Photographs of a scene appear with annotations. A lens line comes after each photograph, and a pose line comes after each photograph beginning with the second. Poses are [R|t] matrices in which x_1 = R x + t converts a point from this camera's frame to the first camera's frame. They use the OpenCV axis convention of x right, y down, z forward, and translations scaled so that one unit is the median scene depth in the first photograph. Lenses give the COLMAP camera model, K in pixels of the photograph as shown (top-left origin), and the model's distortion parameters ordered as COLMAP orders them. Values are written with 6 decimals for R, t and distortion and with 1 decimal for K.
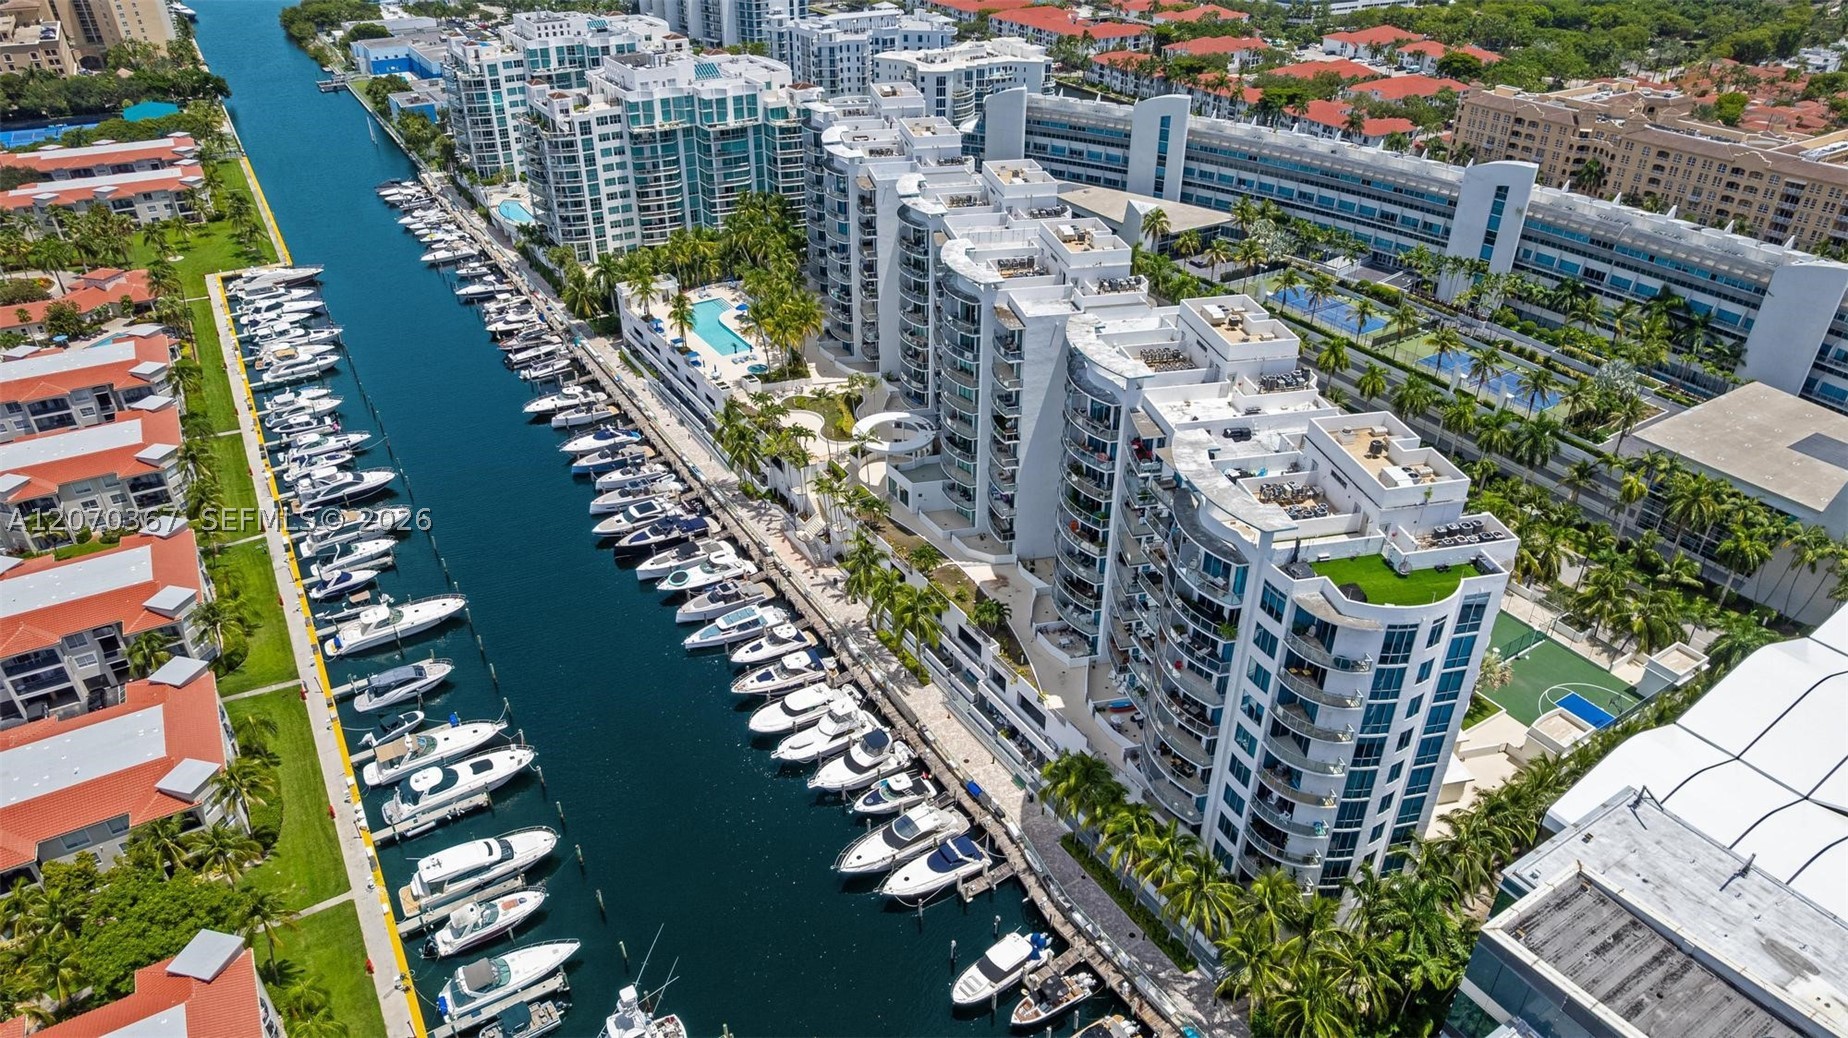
lens RADIAL K [[1130.4, 0, 927.4], [0, 1130.4, 498.3], [0, 0, 1]] dist [-0.070552, 0.053924]
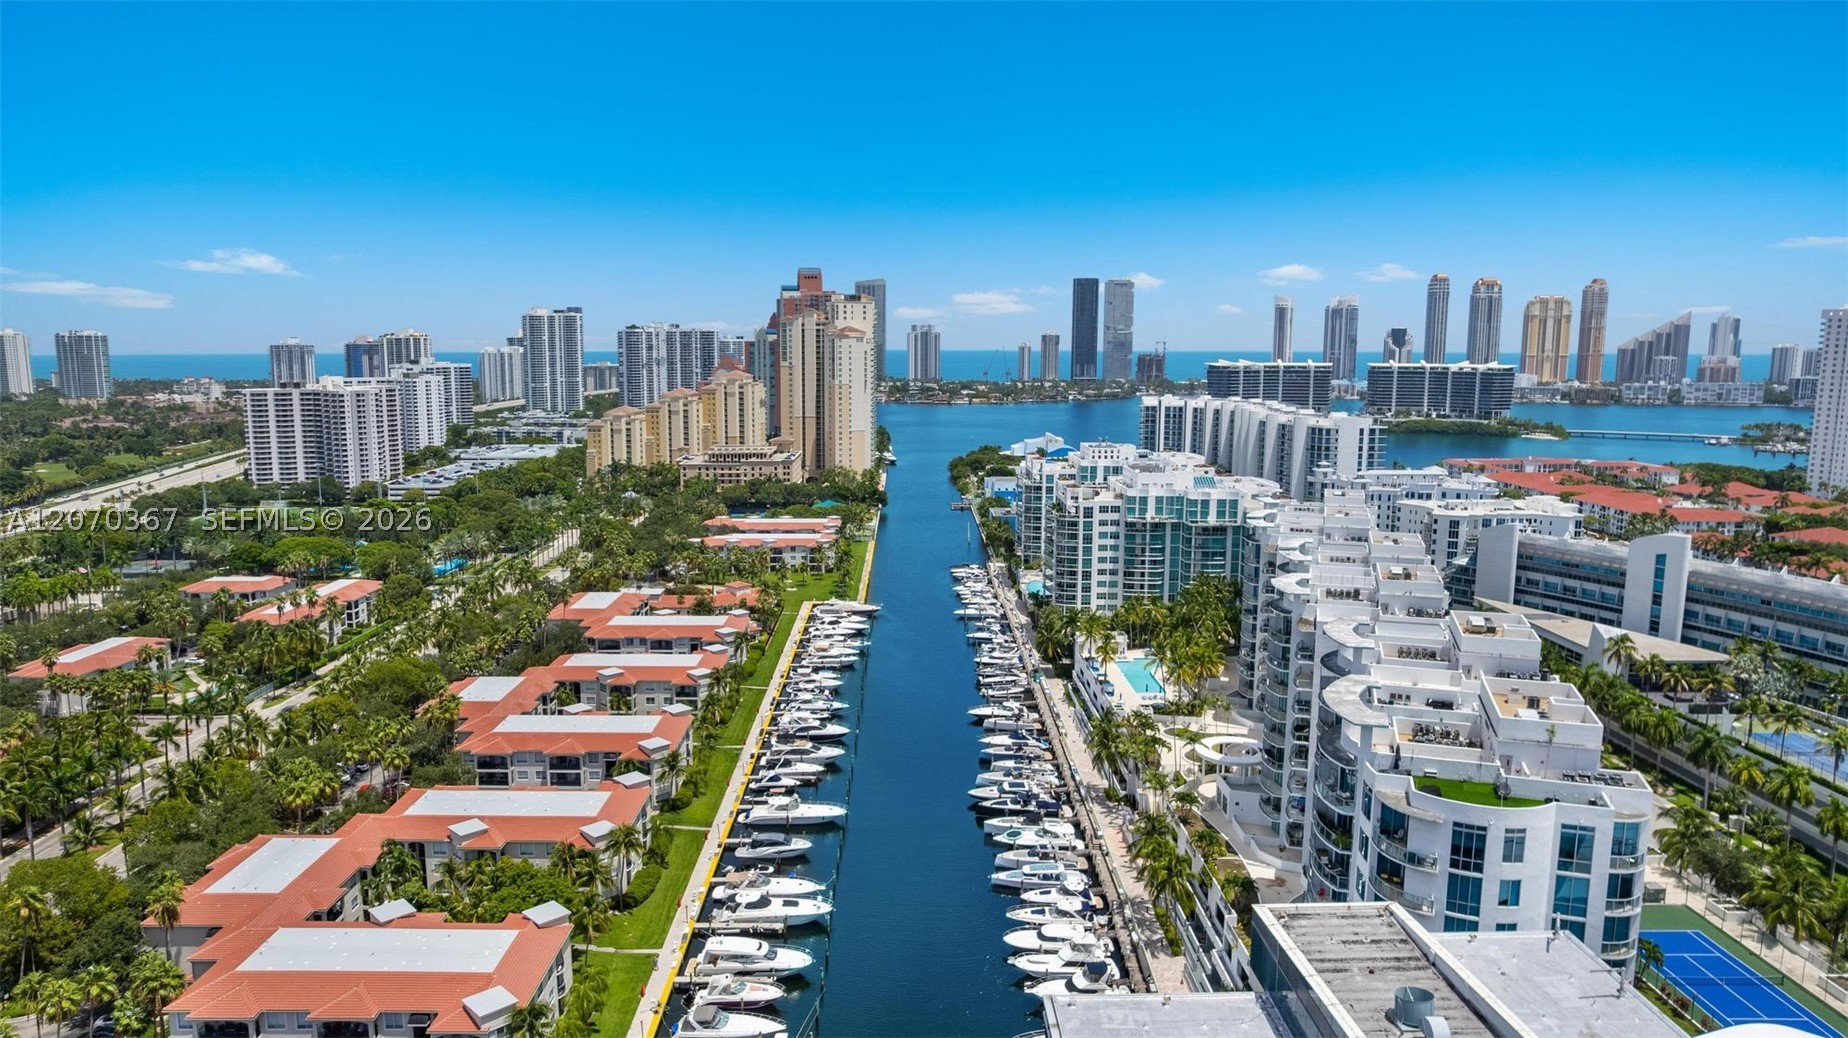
lens RADIAL K [[1140.5, 0, 946.9], [0, 1140.5, 518.4], [0, 0, 1]] dist [-0.074940, 0.048724]
pose [[0.862059, 0.072010, -0.501666, 0.197208], [-0.263773, 0.908972, -0.322790, 0.122122], [0.432756, 0.410590, 0.802582, -0.053793]]
